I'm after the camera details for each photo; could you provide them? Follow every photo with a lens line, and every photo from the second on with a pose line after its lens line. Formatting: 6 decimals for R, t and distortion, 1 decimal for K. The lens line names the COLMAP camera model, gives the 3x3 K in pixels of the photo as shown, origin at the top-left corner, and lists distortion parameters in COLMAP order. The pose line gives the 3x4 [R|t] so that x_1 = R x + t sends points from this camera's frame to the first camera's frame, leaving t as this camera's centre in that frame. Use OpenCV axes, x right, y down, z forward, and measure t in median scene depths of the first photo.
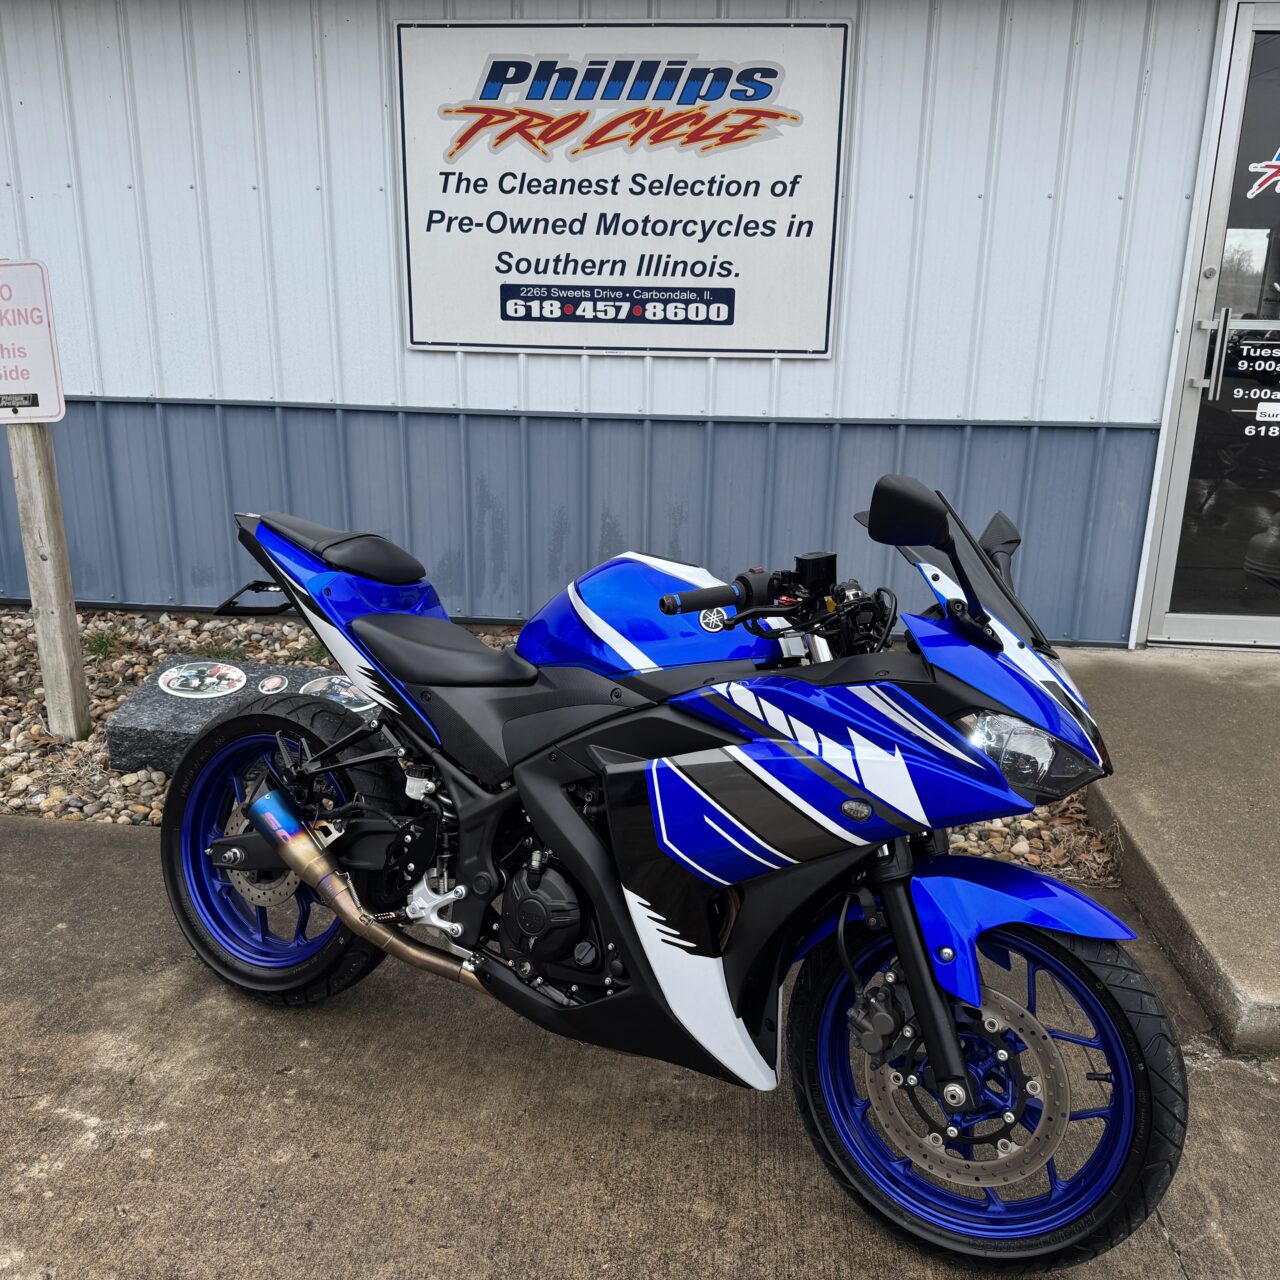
lens RADIAL K [[1219.3, 0, 642.1], [0, 1219.3, 646.6], [0, 0, 1]] dist [0.091373, -0.128443]
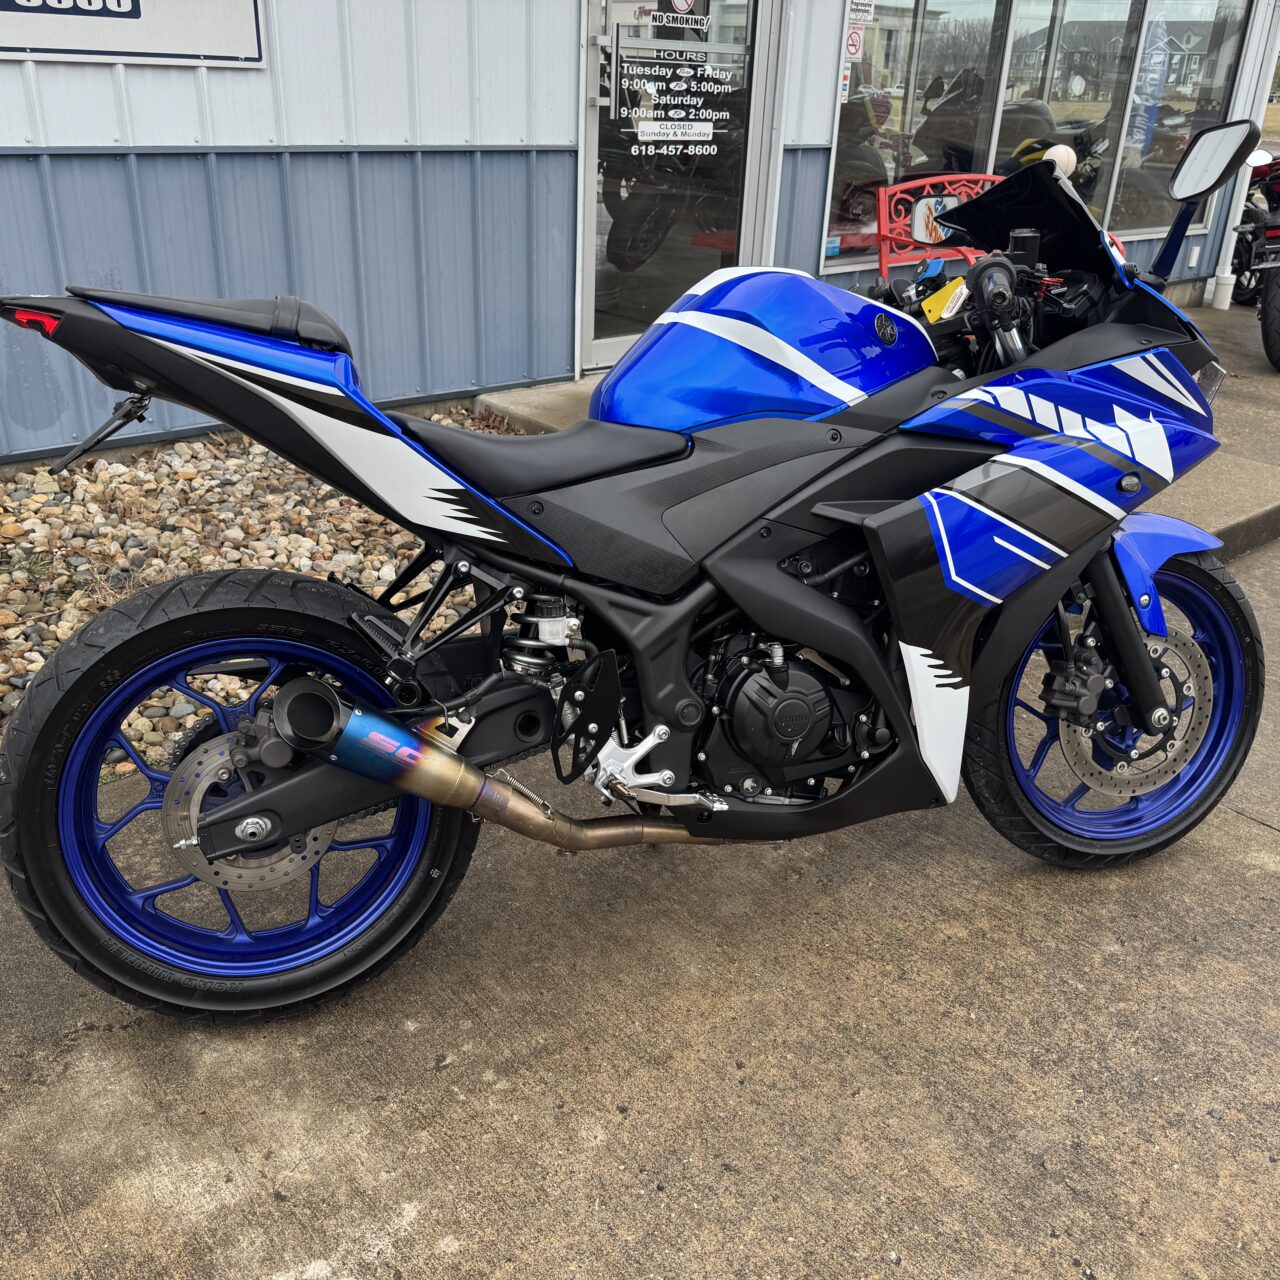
lens RADIAL K [[1219.3, 0, 642.1], [0, 1219.3, 646.6], [0, 0, 1]] dist [0.091373, -0.128443]
pose [[0.683346, -0.297930, 0.666540, -0.636386], [0.178404, 0.953415, 0.243254, -0.046145], [-0.707962, -0.047313, 0.704664, 0.430320]]
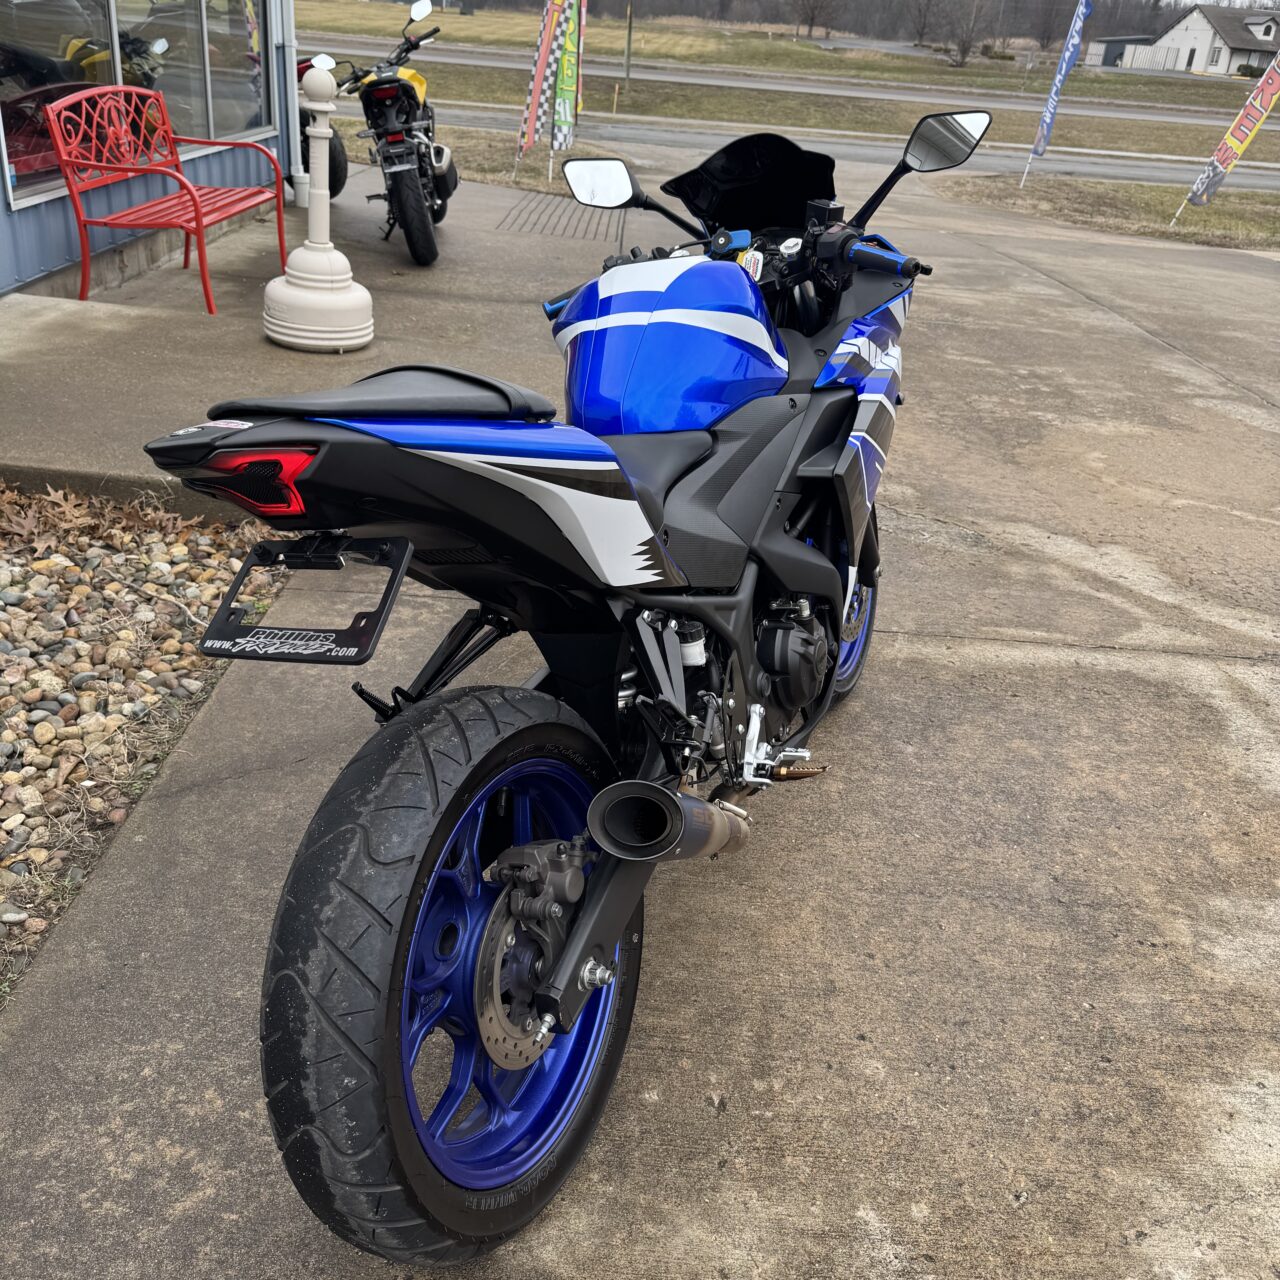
lens RADIAL K [[1219.3, 0, 642.1], [0, 1219.3, 646.6], [0, 0, 1]] dist [0.091373, -0.128443]
pose [[-0.095823, -0.469938, 0.877483, -0.810988], [0.201053, 0.854233, 0.479442, -0.241414], [-0.974882, 0.222362, 0.012627, 1.003997]]
